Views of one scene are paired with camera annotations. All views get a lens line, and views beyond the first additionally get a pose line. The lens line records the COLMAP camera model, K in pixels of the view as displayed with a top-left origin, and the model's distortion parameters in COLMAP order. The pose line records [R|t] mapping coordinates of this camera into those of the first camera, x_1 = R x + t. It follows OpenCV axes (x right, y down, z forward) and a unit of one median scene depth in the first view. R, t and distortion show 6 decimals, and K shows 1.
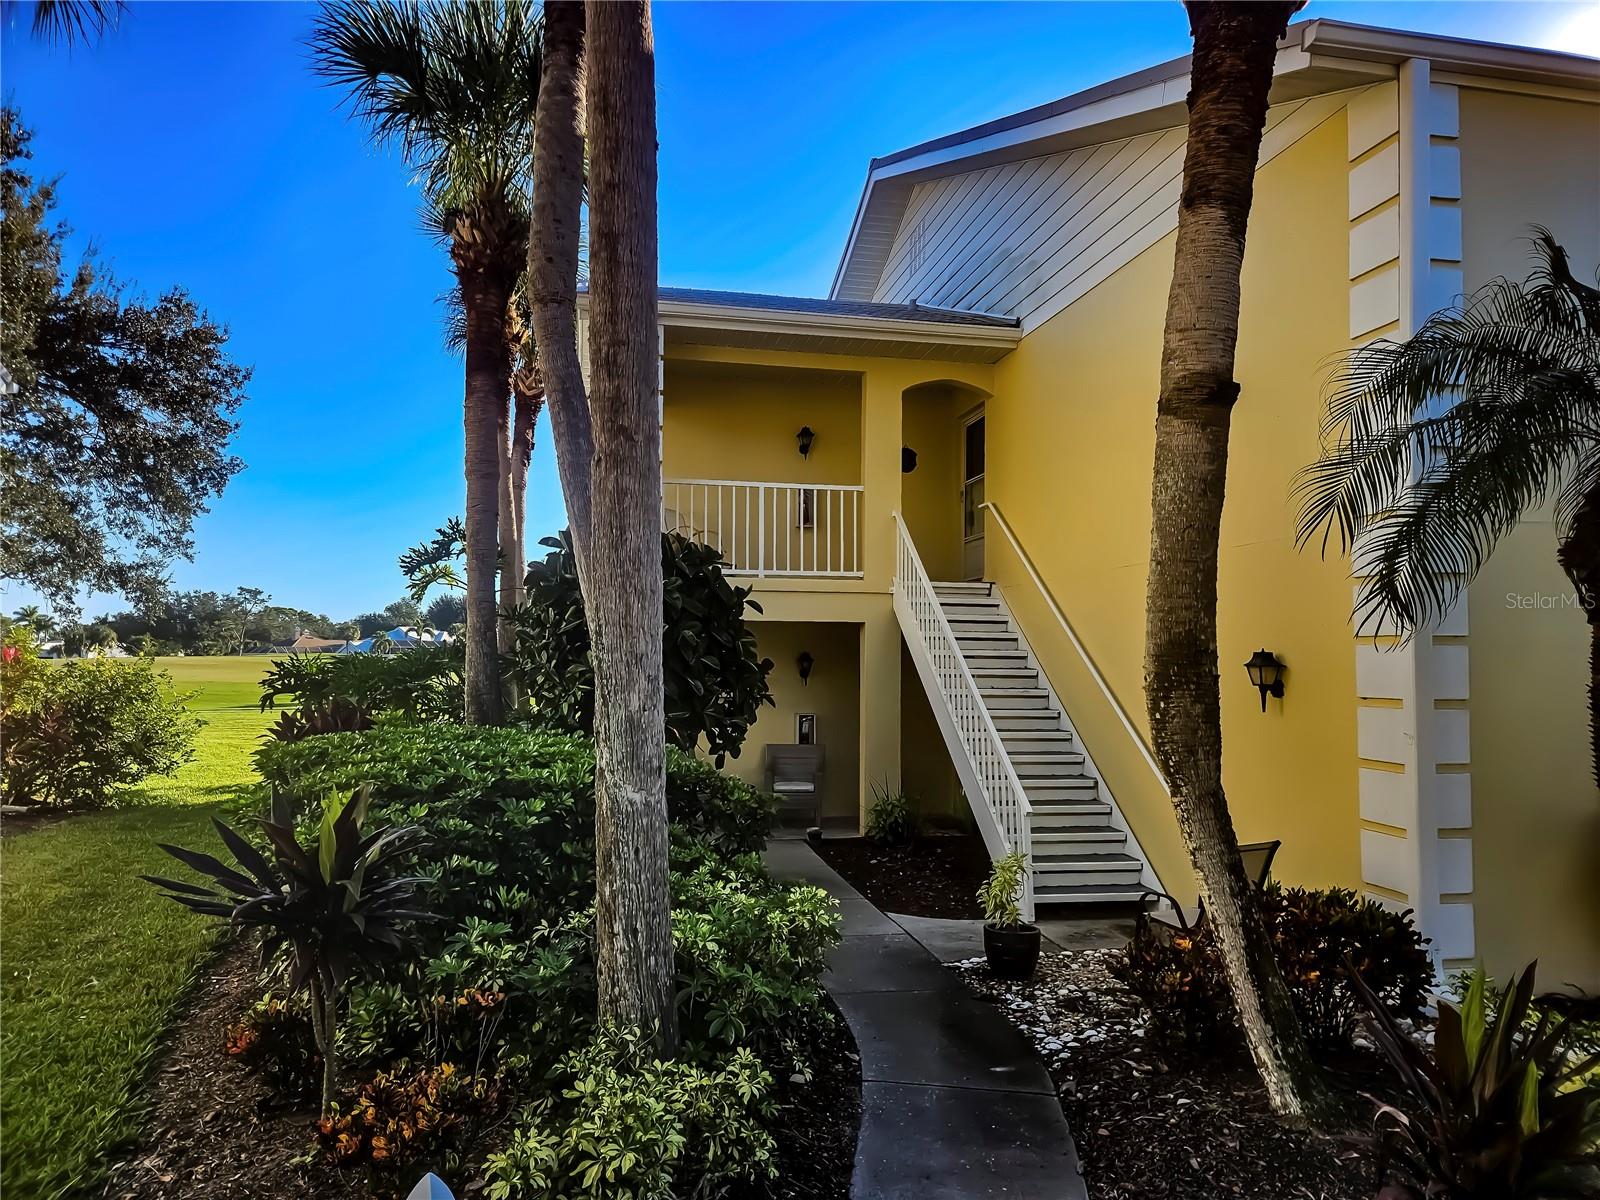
lens RADIAL K [[1073.8, 0, 803.6], [0, 1073.8, 607.2], [0, 0, 1]] dist [0.075069, -0.055407]
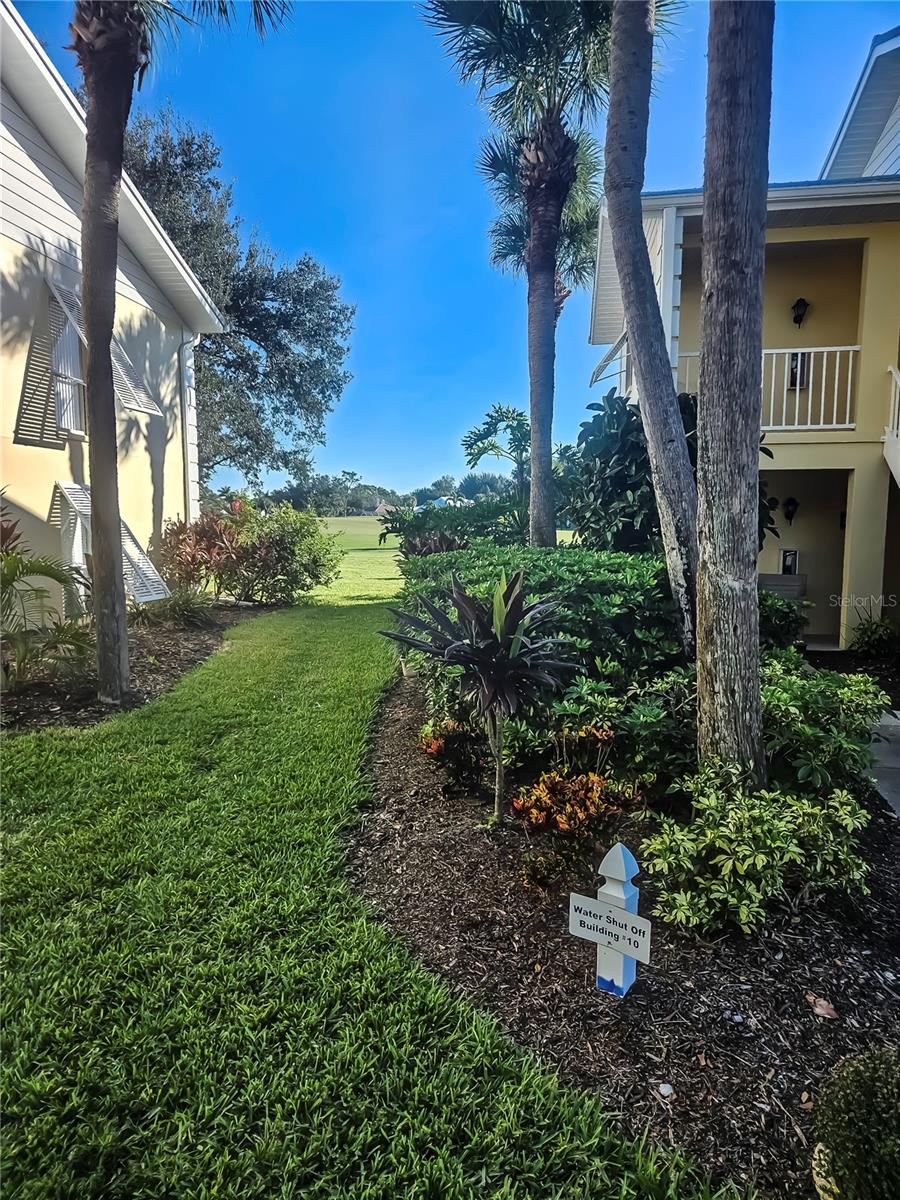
lens RADIAL K [[805.4, 0, 444.0], [0, 805.4, 602.2], [0, 0, 1]] dist [0.075069, -0.055407]
pose [[0.938664, 0.030104, -0.343518, -0.103898], [0.021427, 0.989165, 0.145236, 0.039483], [0.344168, -0.143688, 0.927848, 0.027538]]
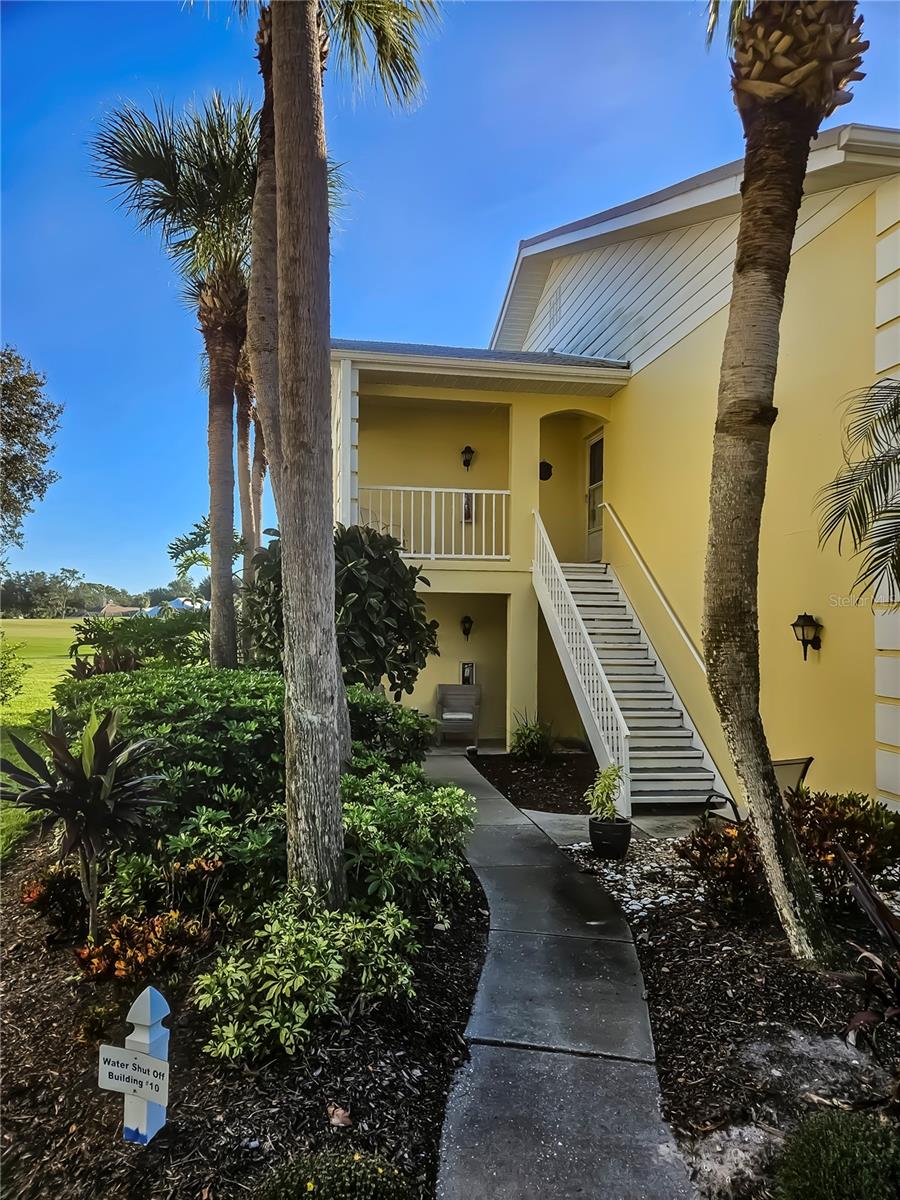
lens RADIAL K [[805.4, 0, 449.1], [0, 805.4, 606.6], [0, 0, 1]] dist [0.075069, -0.055407]
pose [[0.999352, 0.002204, -0.035936, 0.034738], [-0.001196, 0.999606, 0.028044, 0.004990], [0.035984, -0.027983, 0.998961, -0.001214]]
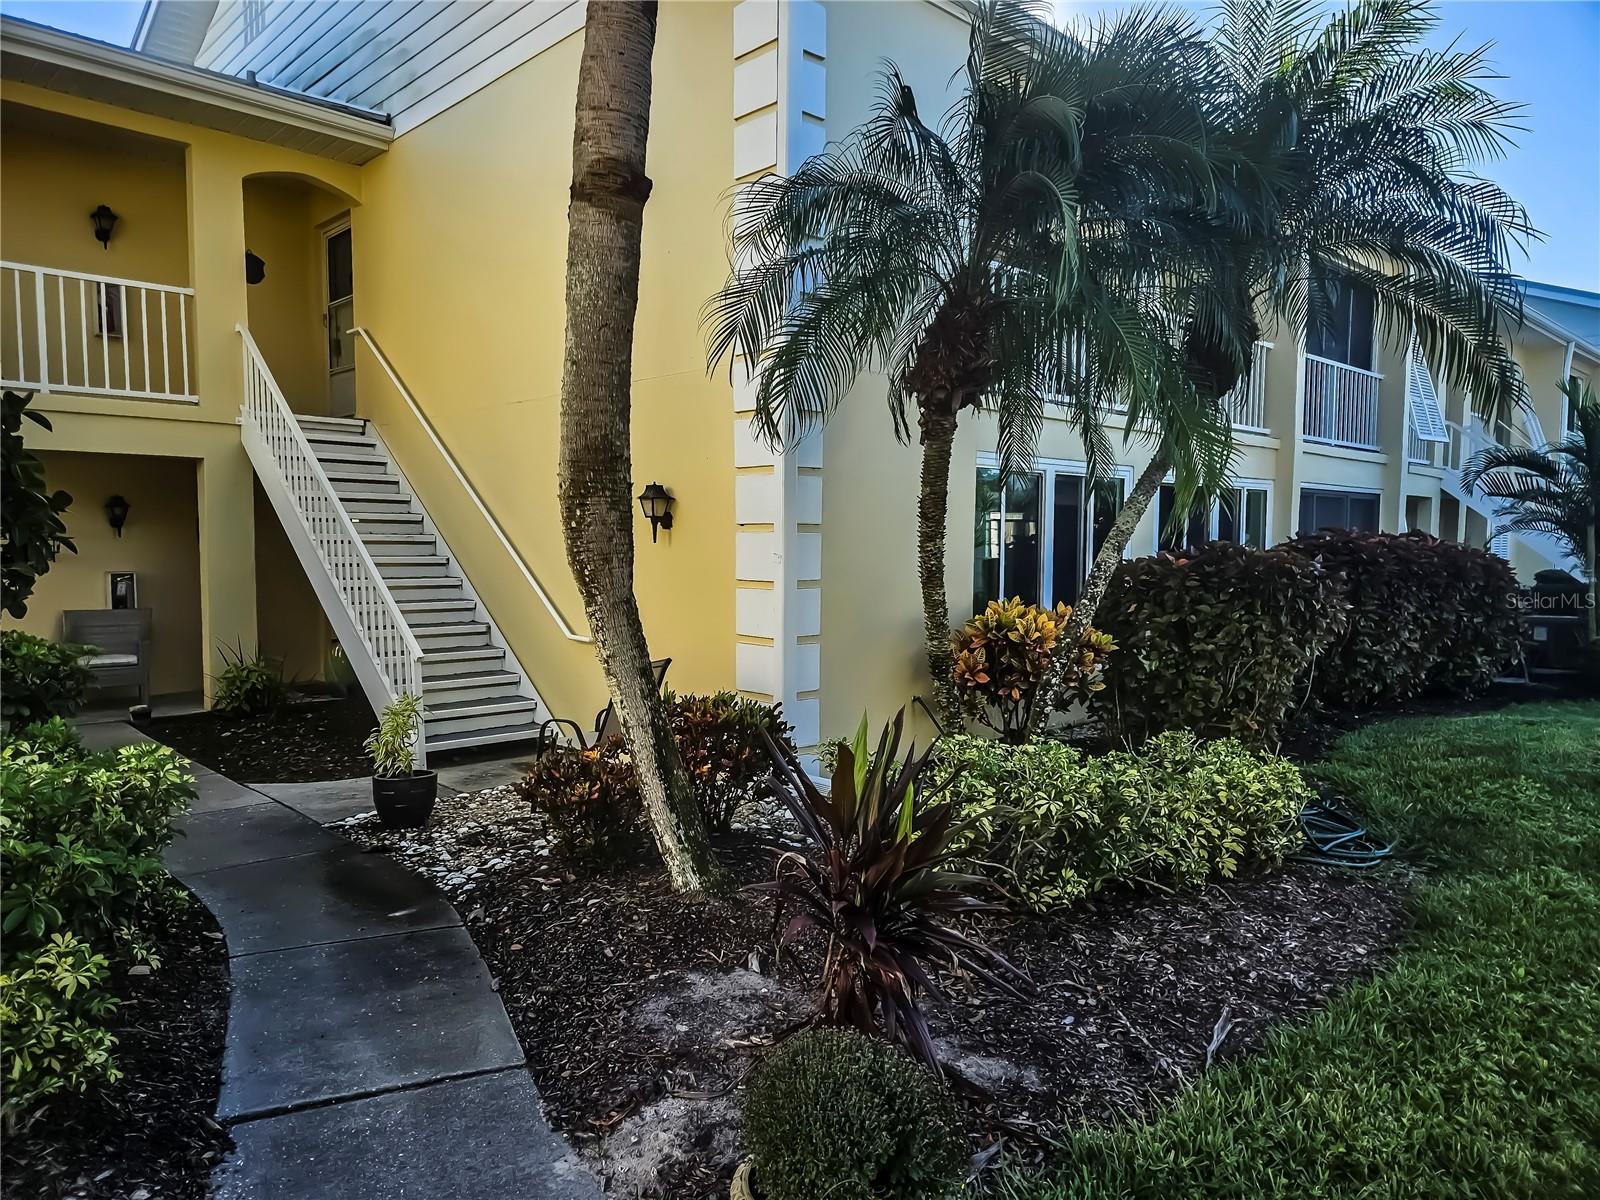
lens RADIAL K [[1073.8, 0, 799.7], [0, 1073.8, 603.4], [0, 0, 1]] dist [0.075069, -0.055407]
pose [[0.846256, -0.035366, 0.531602, -0.012325], [-0.024531, 0.994150, 0.105190, 0.053436], [-0.532212, -0.102058, 0.840437, 0.065950]]
